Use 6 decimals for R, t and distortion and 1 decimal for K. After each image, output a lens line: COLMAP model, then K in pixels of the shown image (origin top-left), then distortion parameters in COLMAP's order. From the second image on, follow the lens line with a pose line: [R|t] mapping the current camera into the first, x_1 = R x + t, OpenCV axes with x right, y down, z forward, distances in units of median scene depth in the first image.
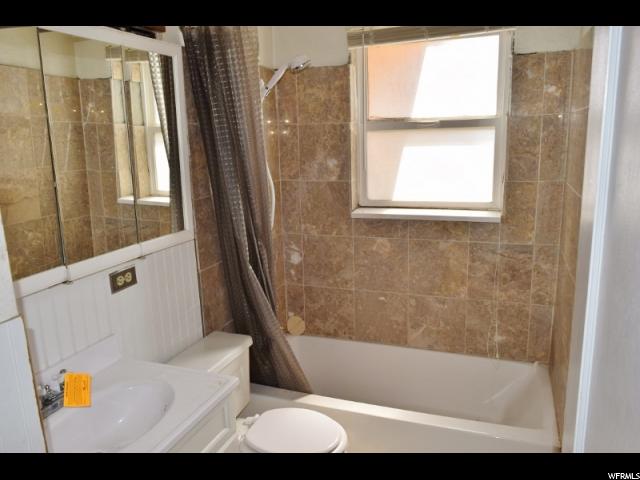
lens RADIAL K [[491.3, 0, 316.5], [0, 491.3, 240.1], [0, 0, 1]] dist [-0.020381, 0.000176]
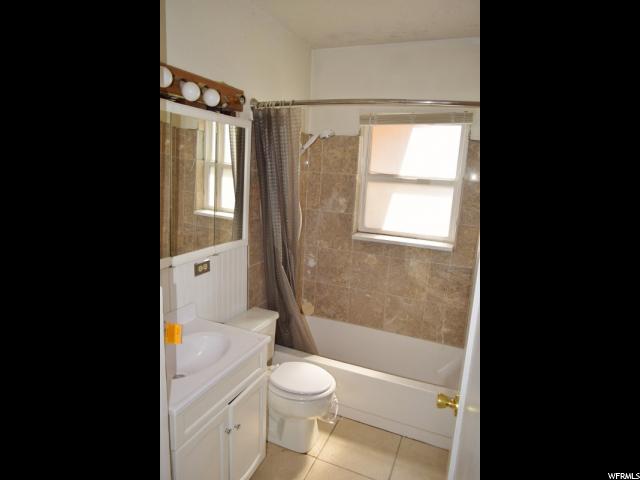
lens RADIAL K [[375.1, 0, 320.0], [0, 375.1, 240.0], [0, 0, 1]] dist [-0.002431, -0.000060]
pose [[0.995940, 0.087987, -0.019006, -0.002993], [-0.088326, 0.995933, -0.017761, -0.014853], [0.017366, 0.019368, 0.999662, -0.137083]]
